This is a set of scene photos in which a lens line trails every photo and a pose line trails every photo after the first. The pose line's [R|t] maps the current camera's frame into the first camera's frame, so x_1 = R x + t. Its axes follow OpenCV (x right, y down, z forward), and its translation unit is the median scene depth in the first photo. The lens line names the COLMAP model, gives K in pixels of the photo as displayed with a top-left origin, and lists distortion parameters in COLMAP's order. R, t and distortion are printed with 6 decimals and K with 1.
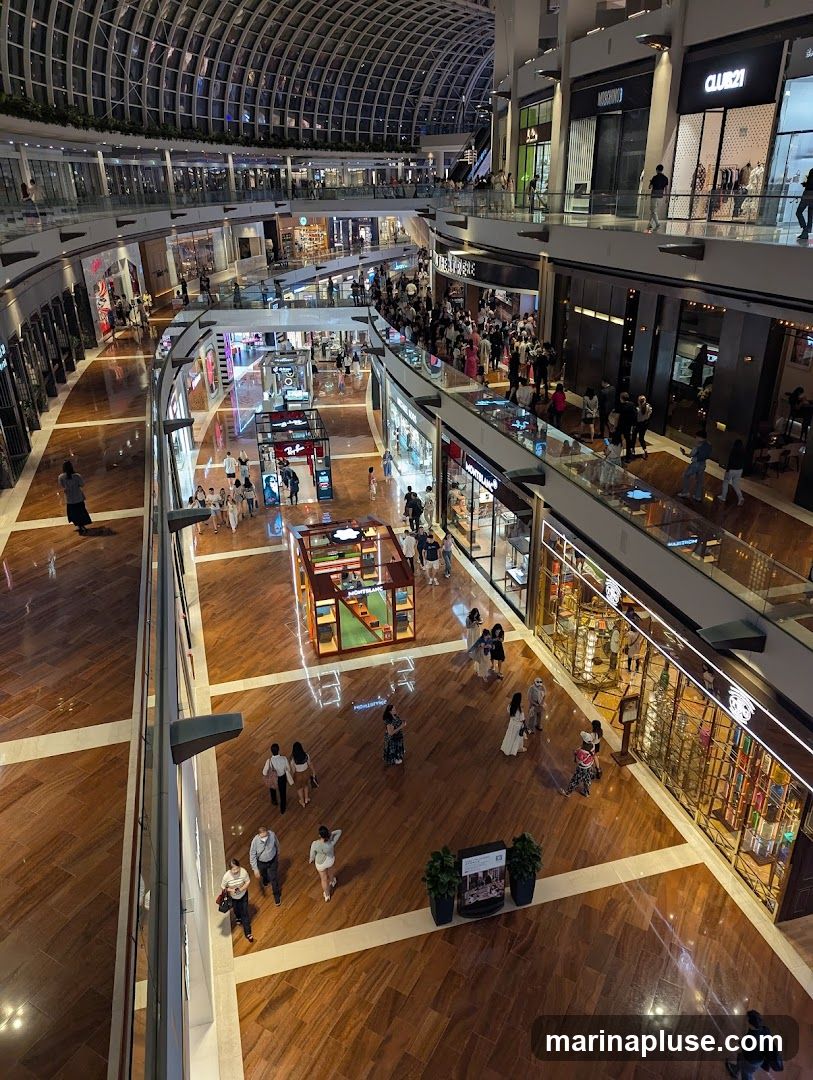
lens RADIAL K [[766.6, 0, 403.8], [0, 766.6, 539.3], [0, 0, 1]] dist [0.042908, -0.039524]
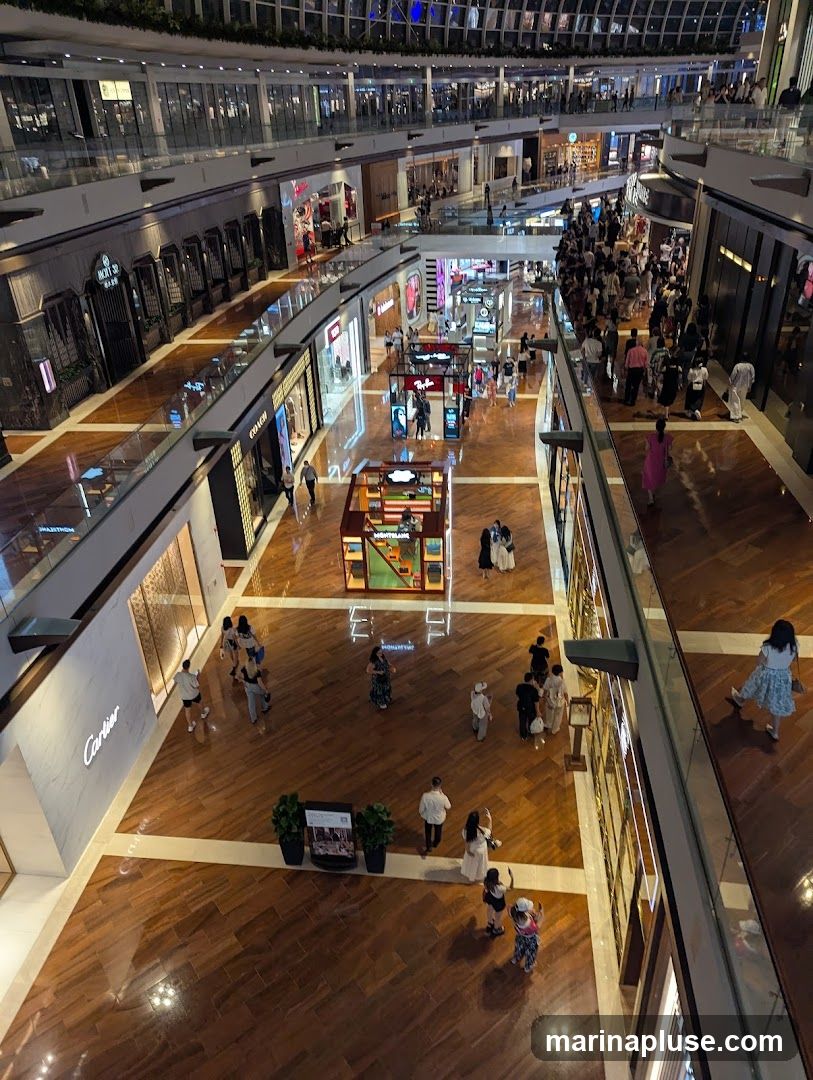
lens RADIAL K [[766.6, 0, 397.0], [0, 766.6, 537.0], [0, 0, 1]] dist [0.042908, -0.039524]
pose [[0.921193, 0.168591, -0.350687, 0.181453], [-0.137198, 0.984110, 0.112710, -0.025695], [0.364117, -0.055714, 0.929685, 0.046736]]
